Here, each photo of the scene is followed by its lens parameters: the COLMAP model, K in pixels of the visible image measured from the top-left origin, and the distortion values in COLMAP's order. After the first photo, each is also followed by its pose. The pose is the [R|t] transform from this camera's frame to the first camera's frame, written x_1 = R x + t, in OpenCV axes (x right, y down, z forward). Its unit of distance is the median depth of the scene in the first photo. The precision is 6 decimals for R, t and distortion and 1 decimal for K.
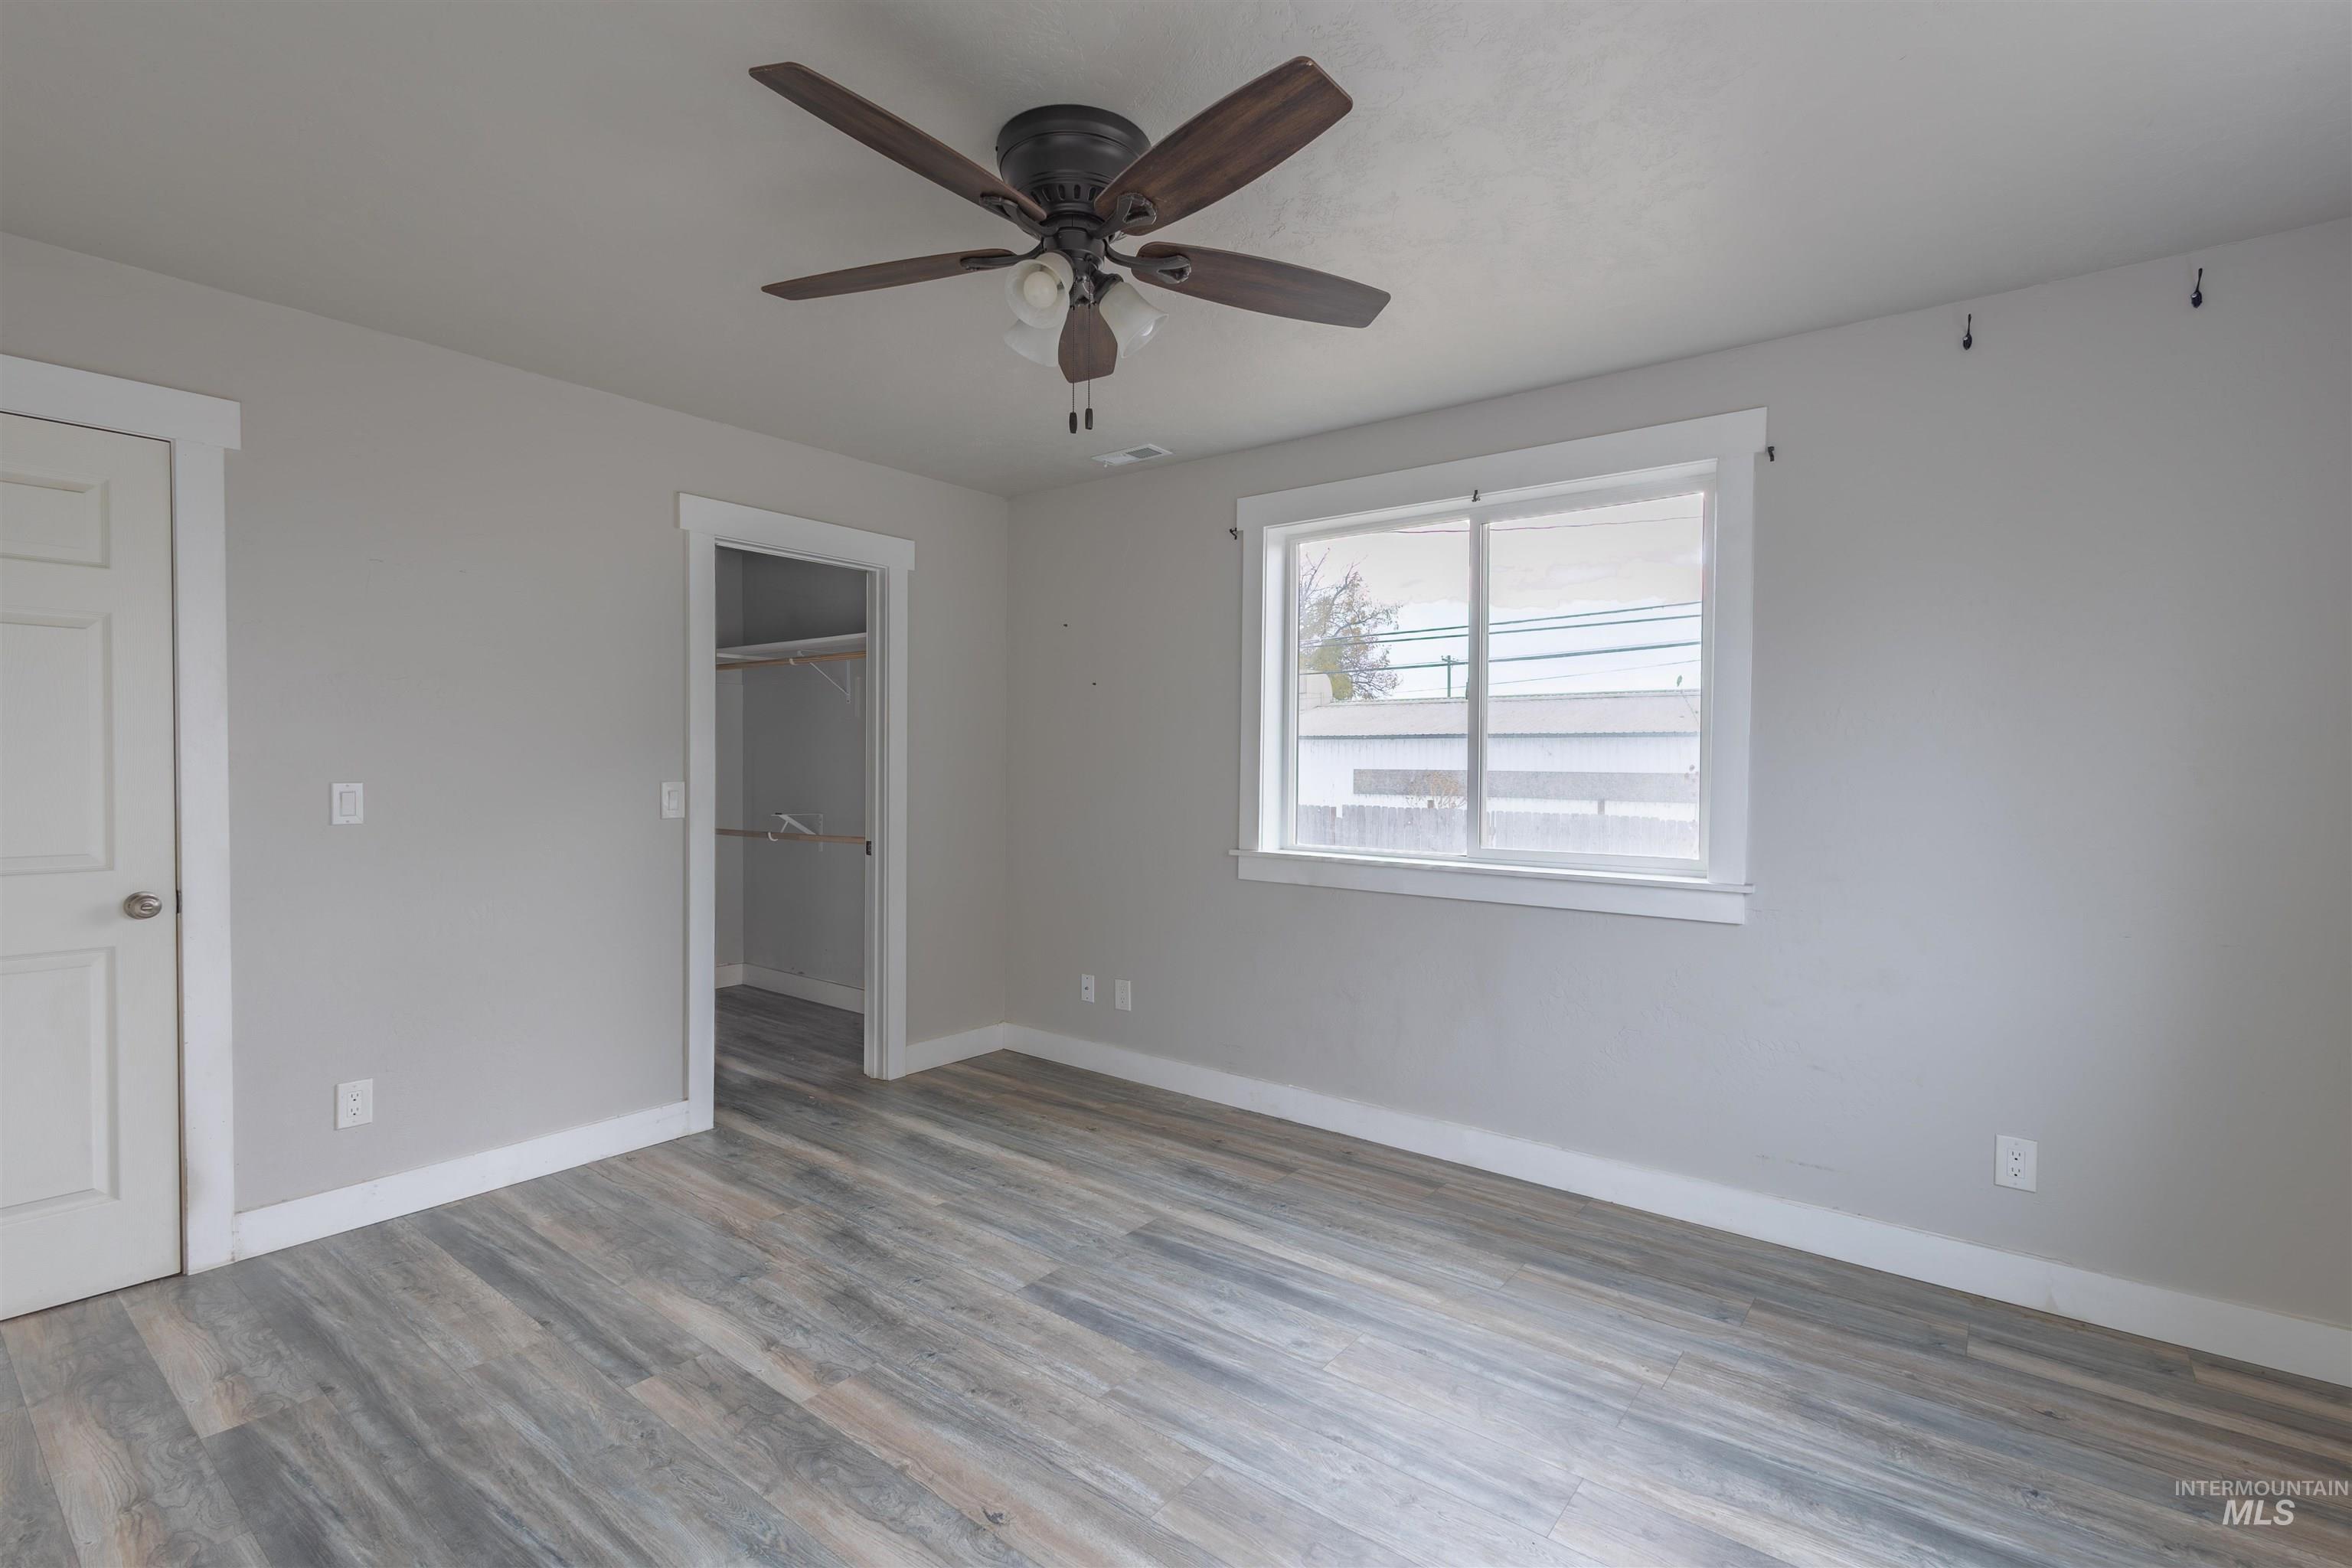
lens RADIAL K [[1066.4, 0, 1184.2], [0, 1066.4, 777.8], [0, 0, 1]] dist [0.004157, 0.000140]
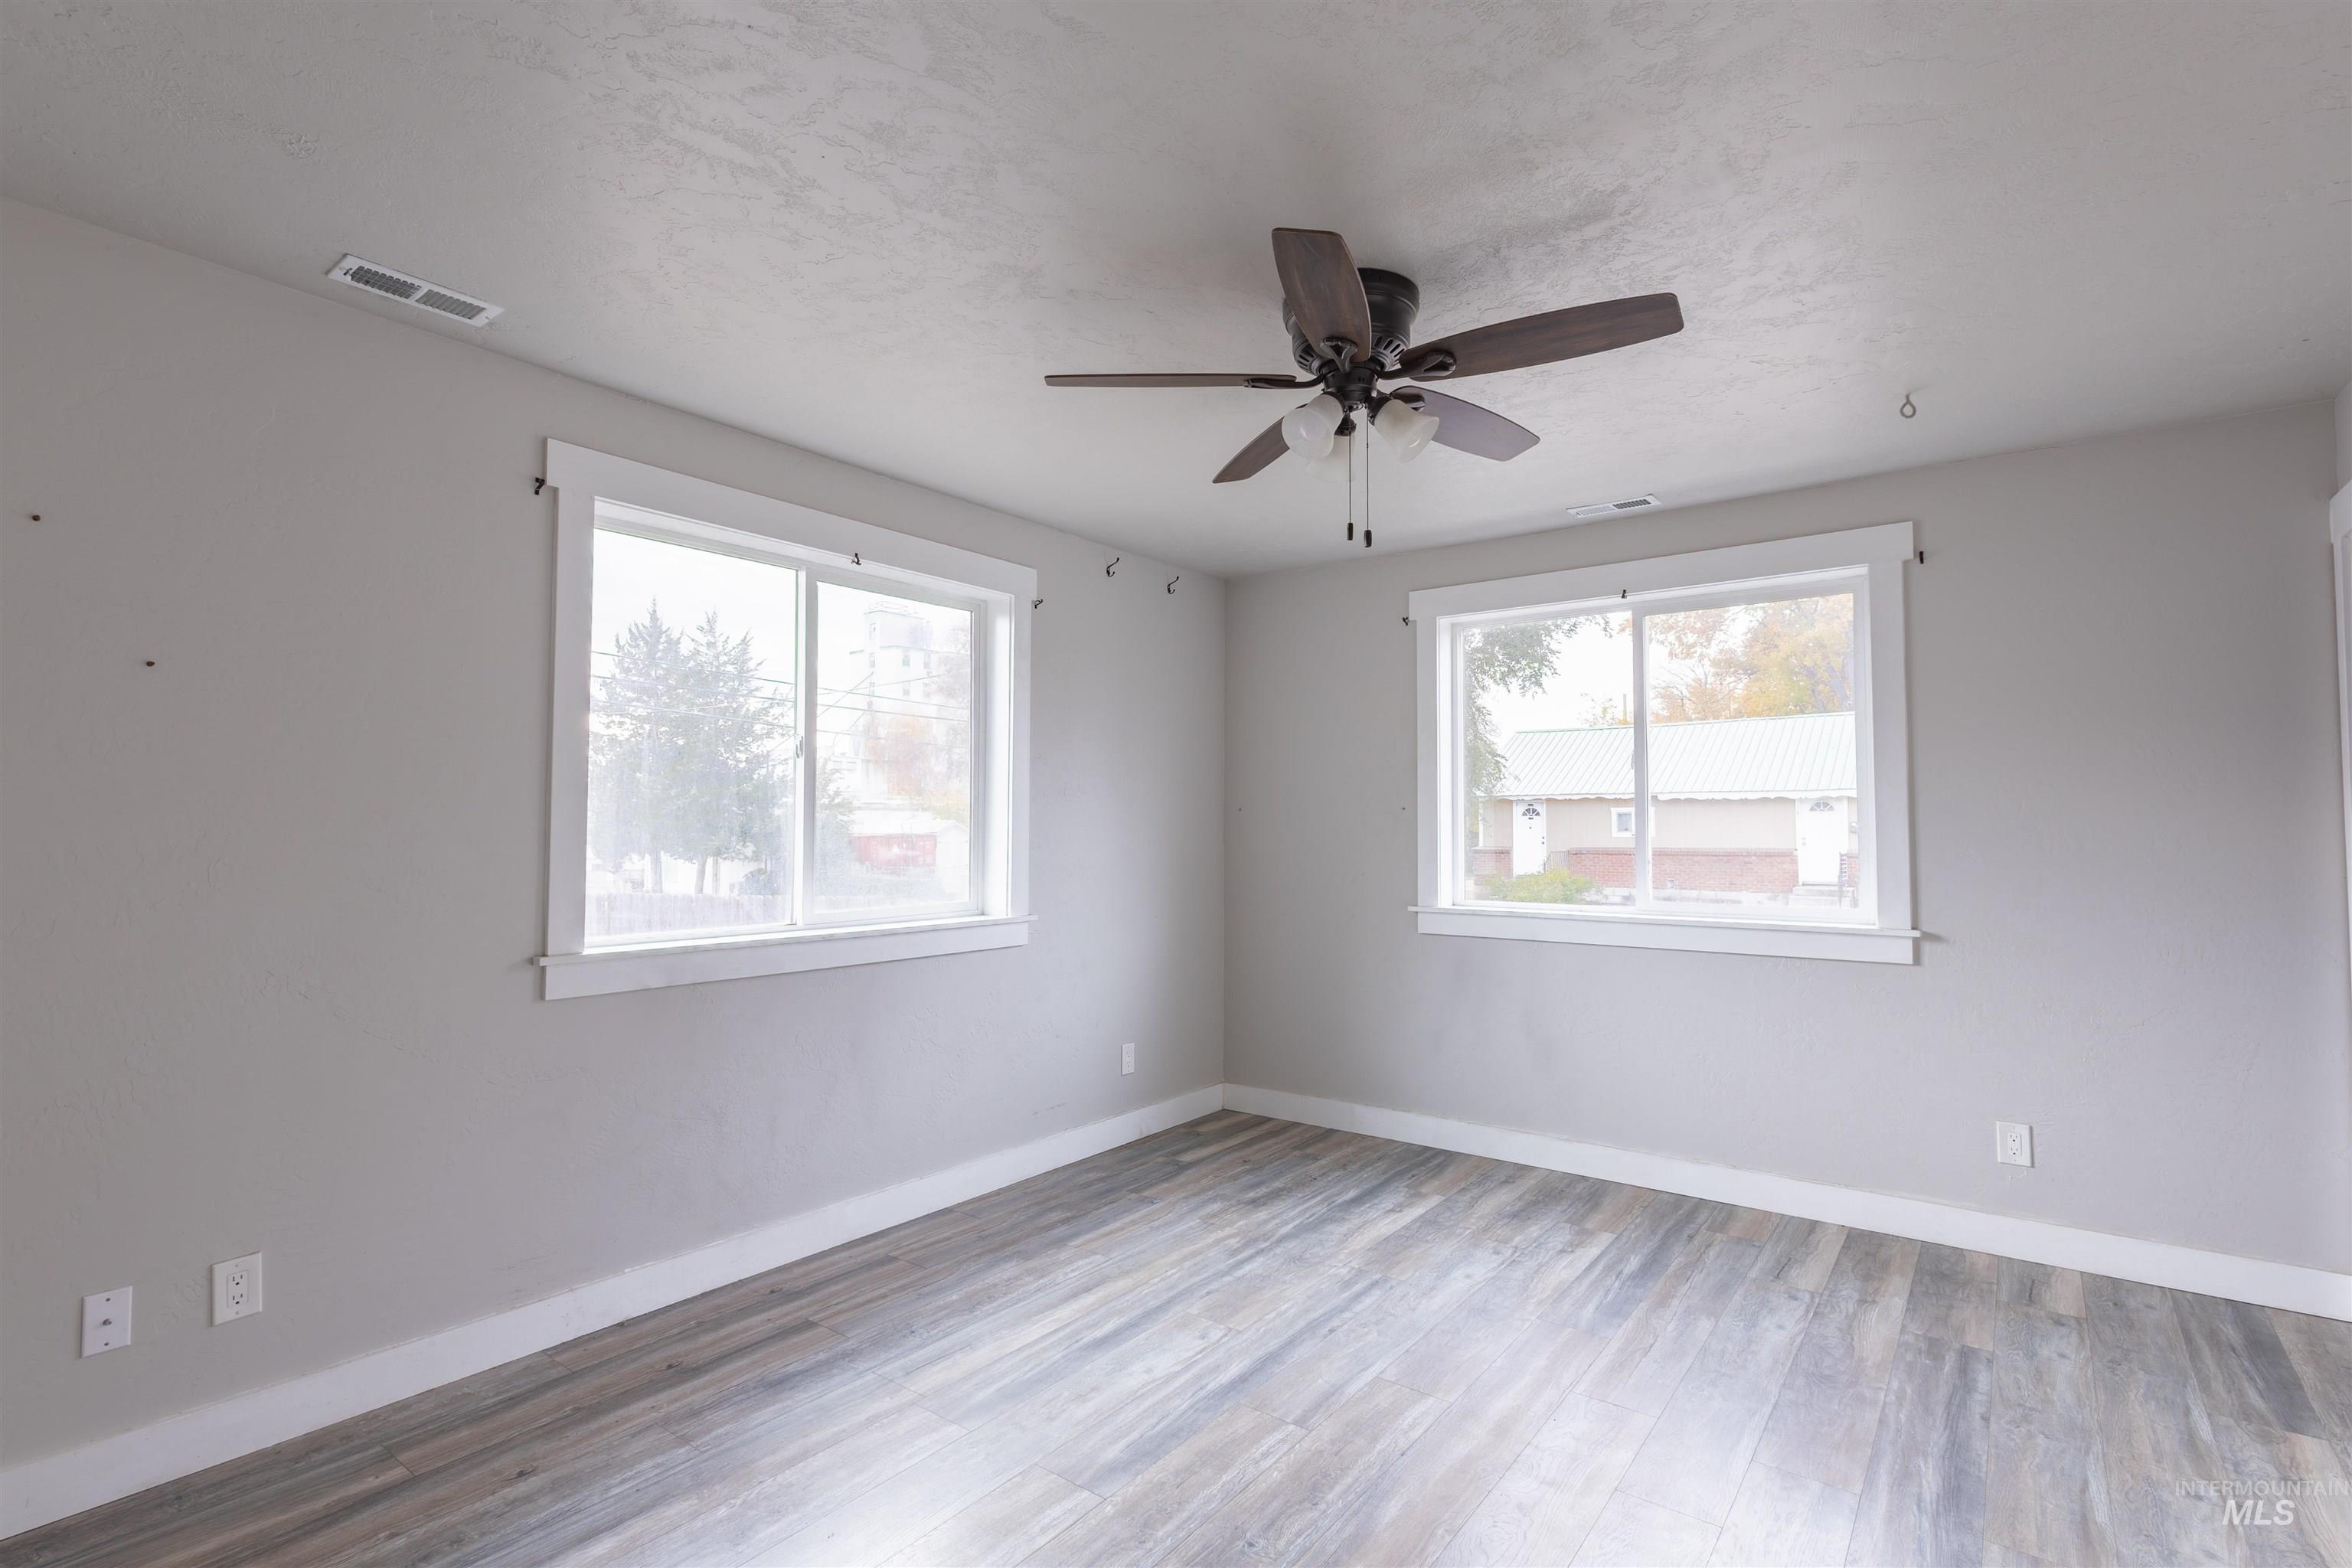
lens RADIAL K [[1066.4, 0, 1184.2], [0, 1066.4, 777.8], [0, 0, 1]] dist [0.004157, 0.000140]
pose [[-0.000281, 0.039607, 0.999215, -0.900248], [0.011800, 0.999146, -0.039601, -0.019533], [-0.999930, 0.011780, -0.000748, 0.862821]]
